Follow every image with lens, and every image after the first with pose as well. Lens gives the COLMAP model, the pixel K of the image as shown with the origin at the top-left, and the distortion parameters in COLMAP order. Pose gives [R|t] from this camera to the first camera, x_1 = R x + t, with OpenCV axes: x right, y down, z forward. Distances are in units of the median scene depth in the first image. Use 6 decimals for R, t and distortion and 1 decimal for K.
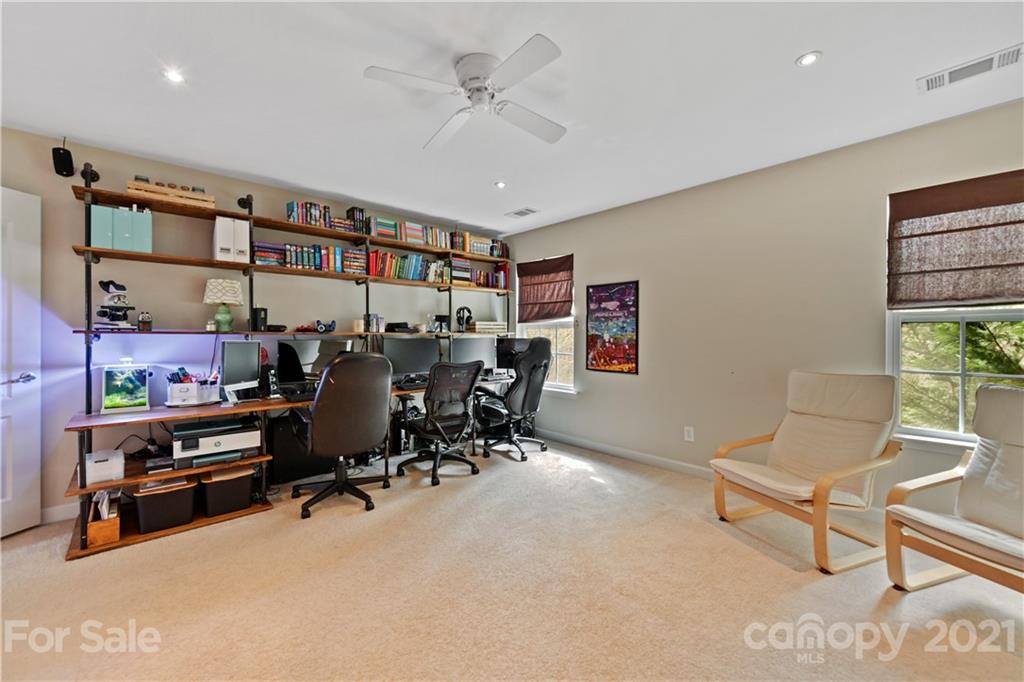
lens RADIAL K [[407.1, 0, 506.0], [0, 407.1, 339.2], [0, 0, 1]] dist [-0.003654, -0.000516]
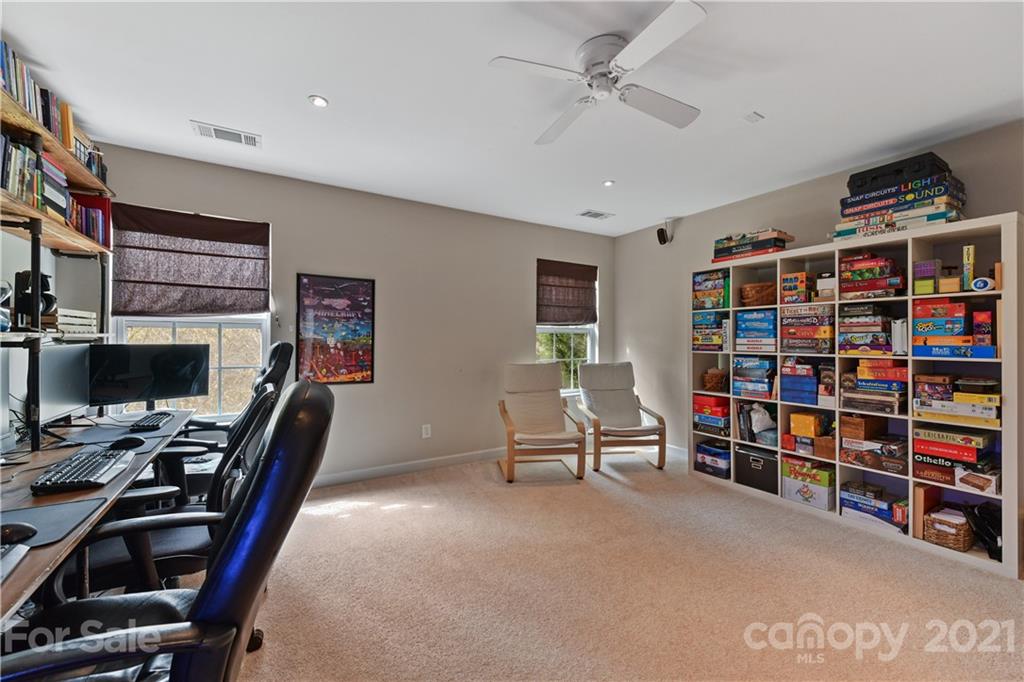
lens RADIAL K [[407.1, 0, 506.5], [0, 407.1, 339.9], [0, 0, 1]] dist [-0.003654, -0.000516]
pose [[0.179603, -0.001387, 0.983738, -0.507601], [0.005252, 0.999986, 0.000451, -0.007488], [-0.983725, 0.005086, 0.179608, 0.527404]]
